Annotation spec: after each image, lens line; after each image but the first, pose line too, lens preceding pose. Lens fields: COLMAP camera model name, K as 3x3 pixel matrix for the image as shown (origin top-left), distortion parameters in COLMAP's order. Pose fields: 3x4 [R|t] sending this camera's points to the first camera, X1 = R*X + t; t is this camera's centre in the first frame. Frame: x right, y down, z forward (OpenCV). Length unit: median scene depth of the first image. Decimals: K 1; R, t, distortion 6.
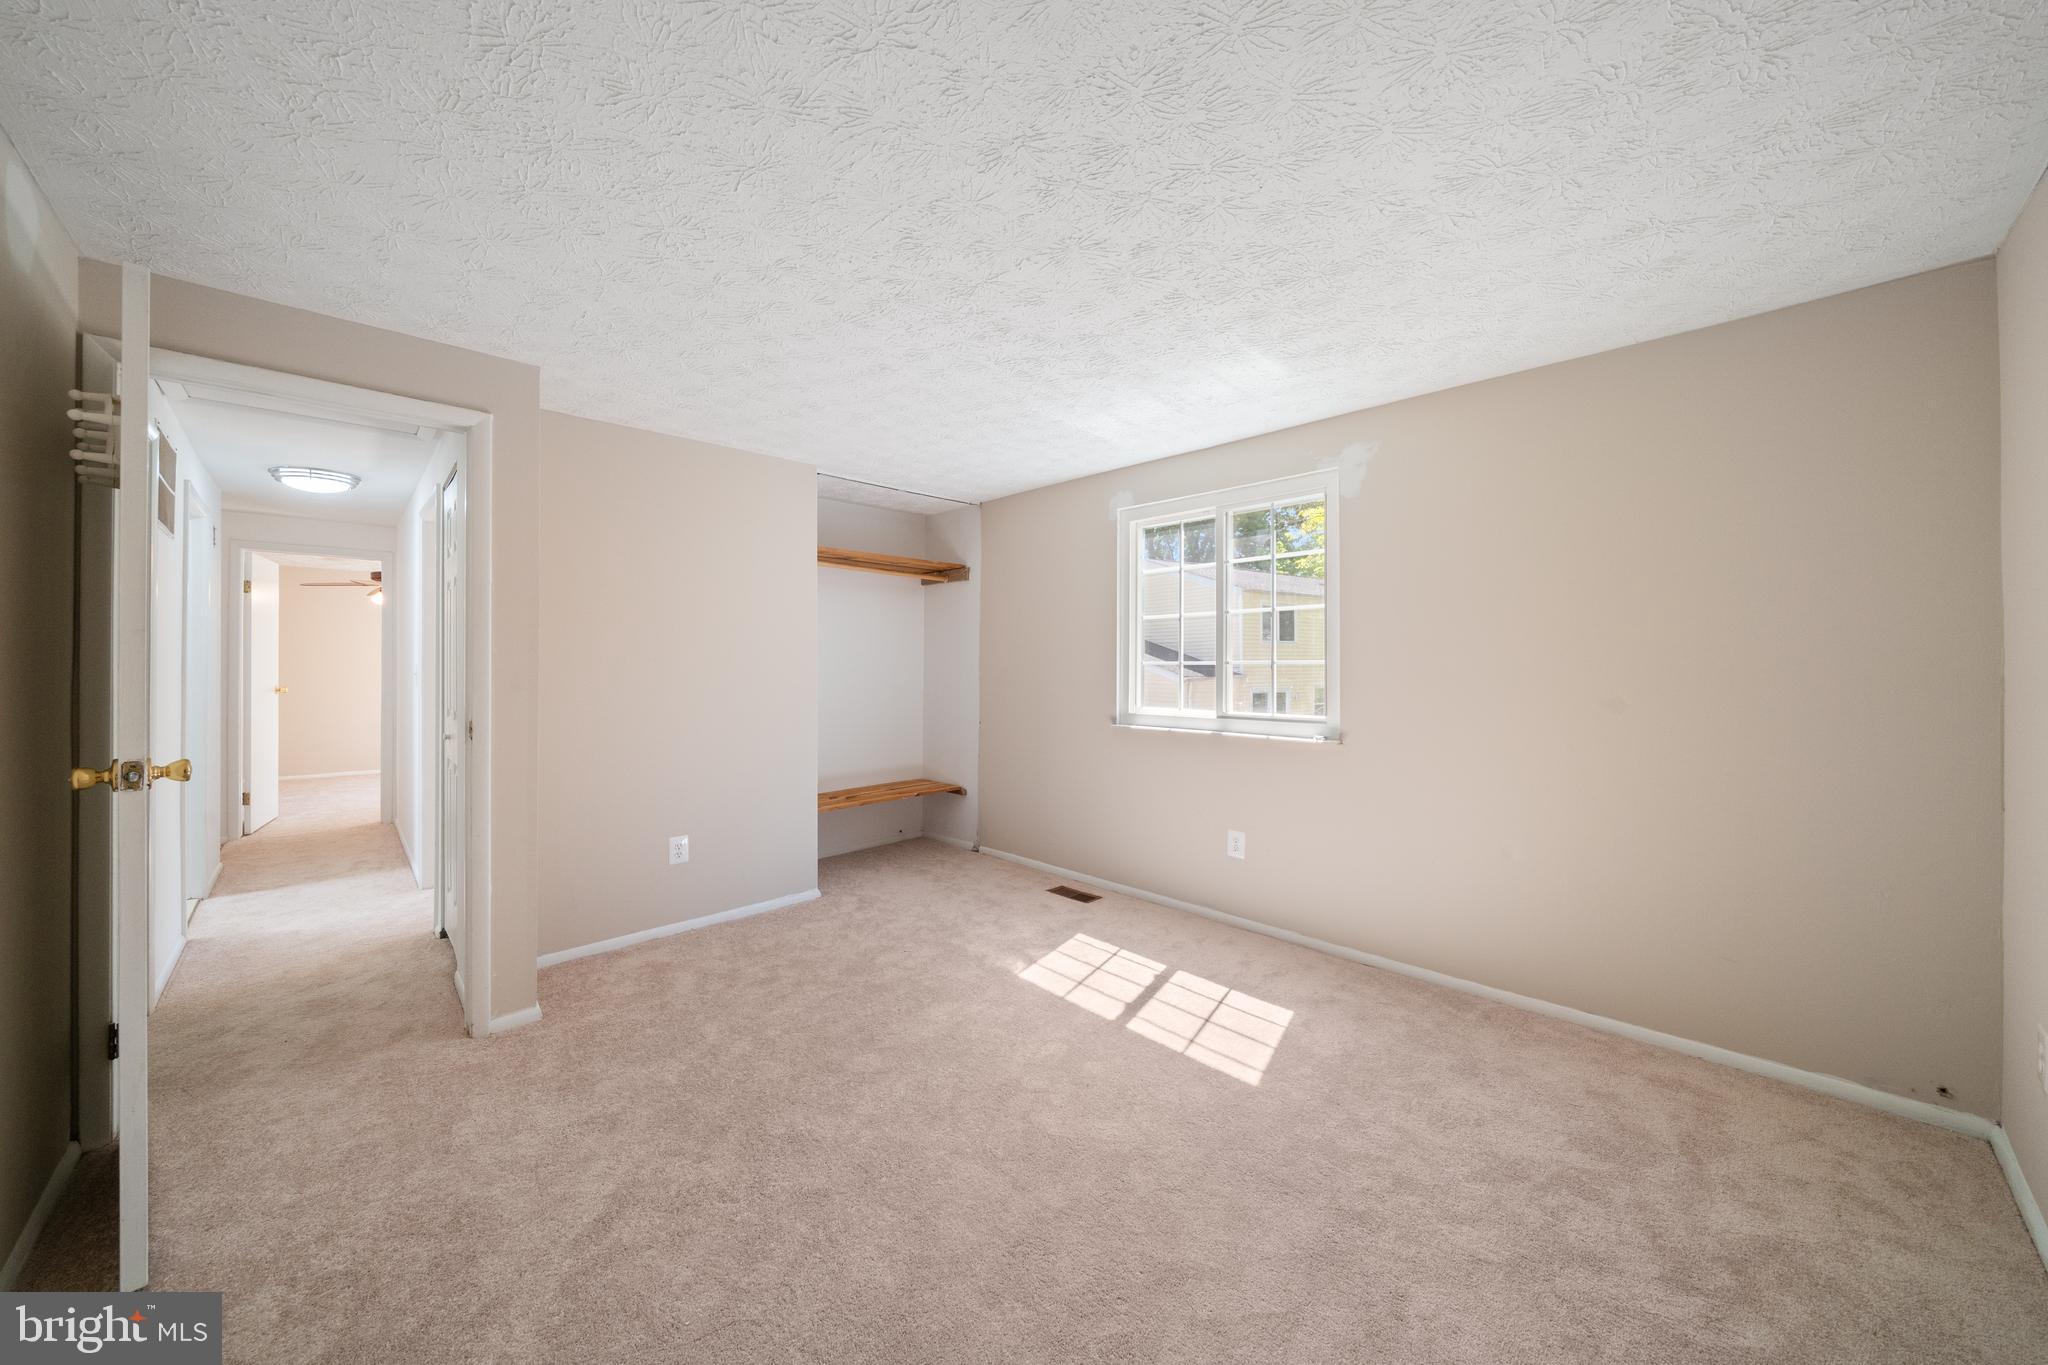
lens RADIAL K [[706.4, 0, 1017.4], [0, 706.4, 660.6], [0, 0, 1]] dist [-0.000091, 0.000006]
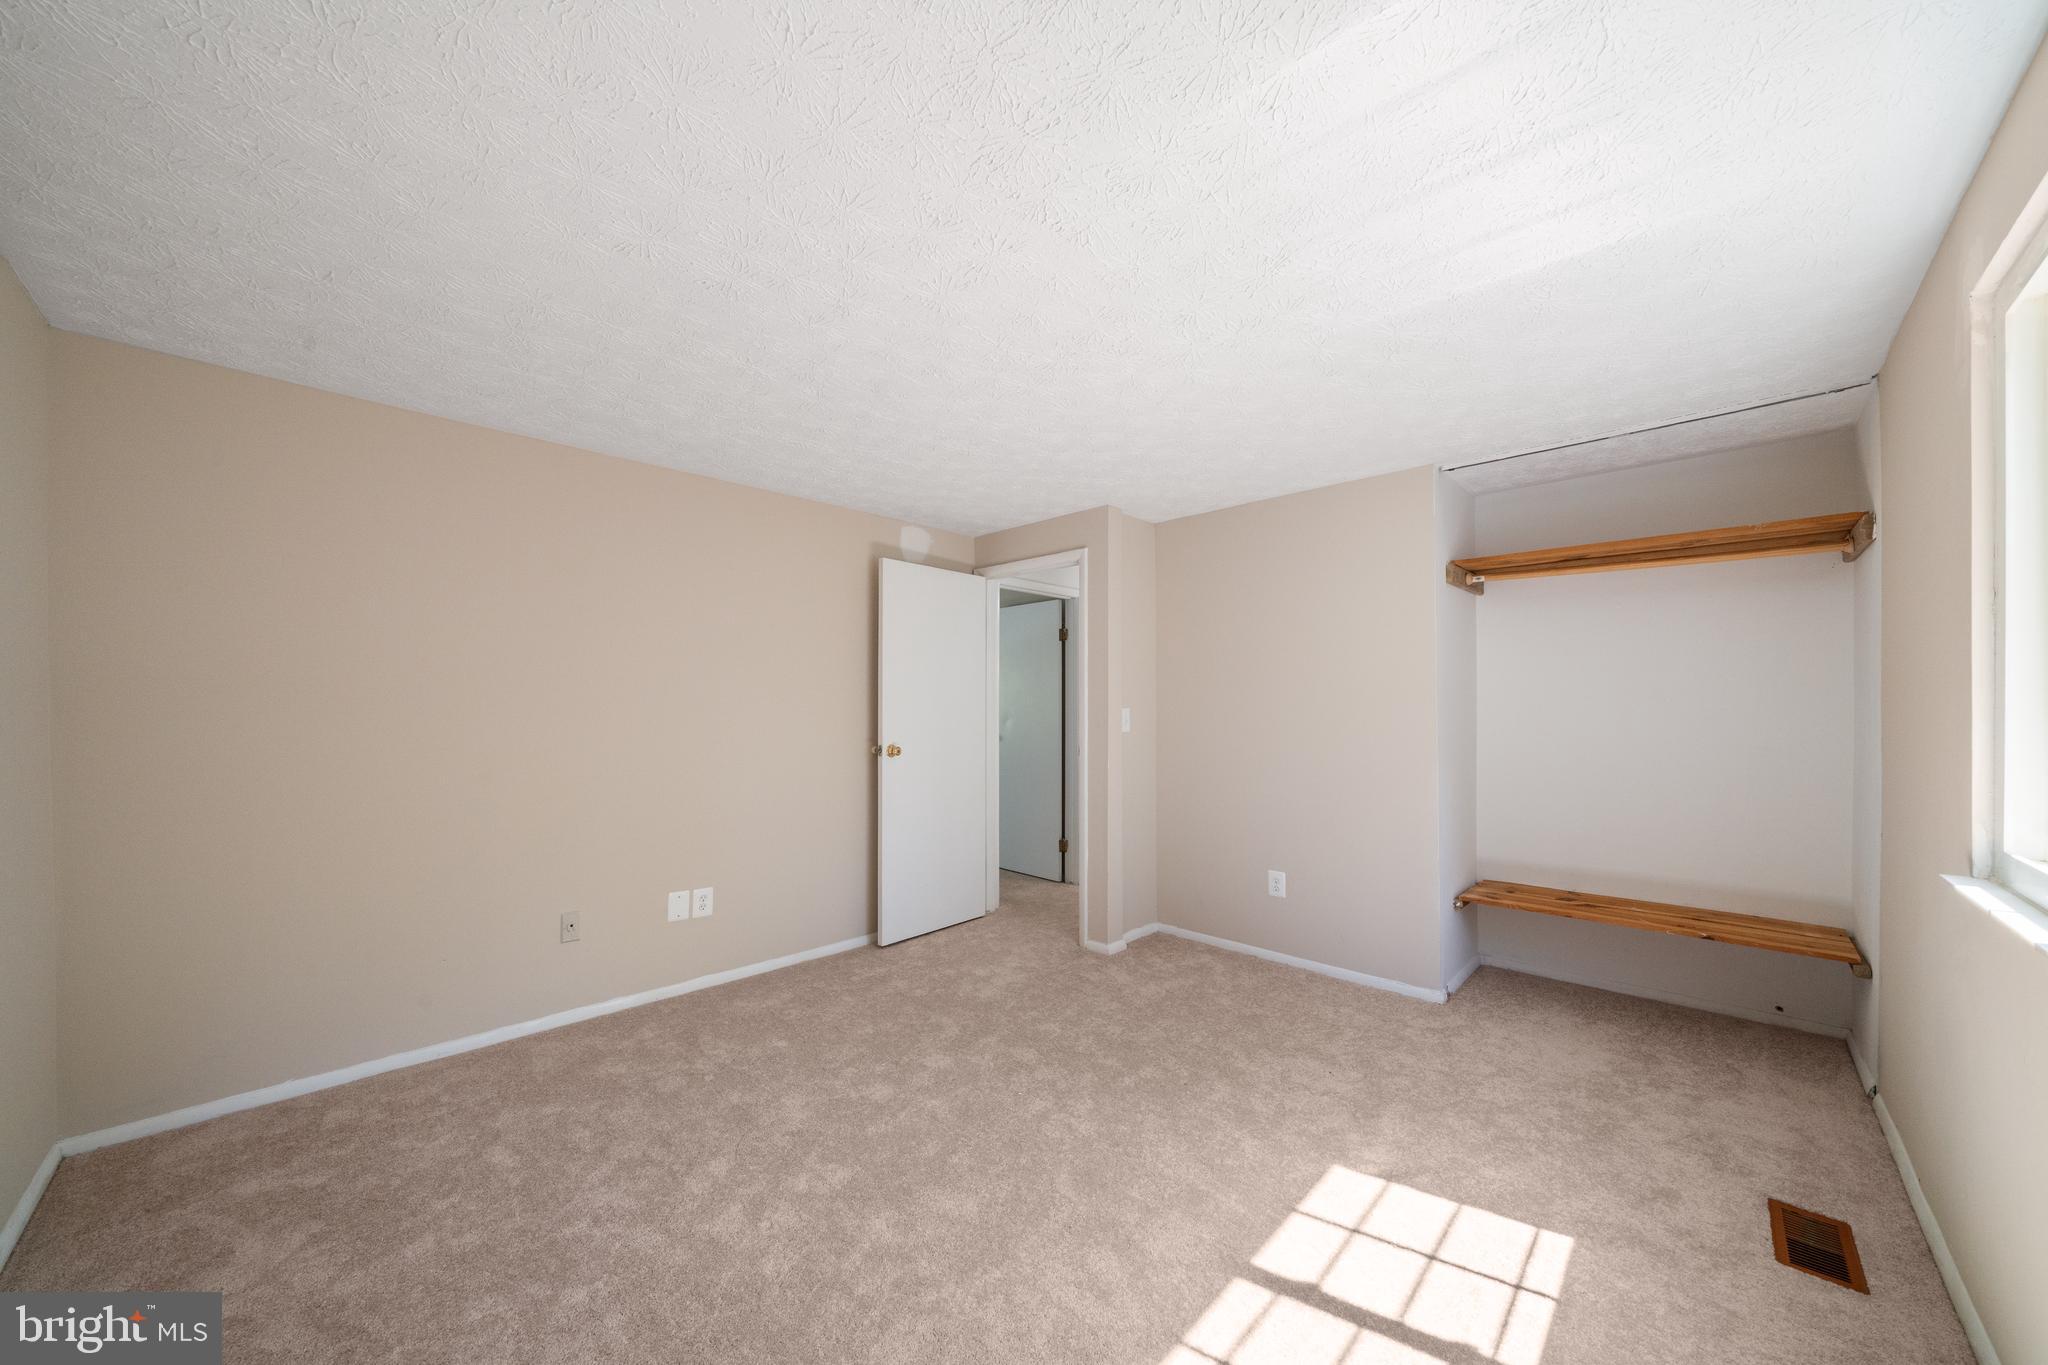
lens RADIAL K [[720.2, 0, 1020.1], [0, 720.2, 704.4], [0, 0, 1]] dist [0.000152, 0.000060]
pose [[0.035591, -0.000953, -0.999366, 0.561047], [0.003406, 0.999994, -0.000832, -0.002846], [0.999361, -0.003374, 0.035594, 0.546837]]
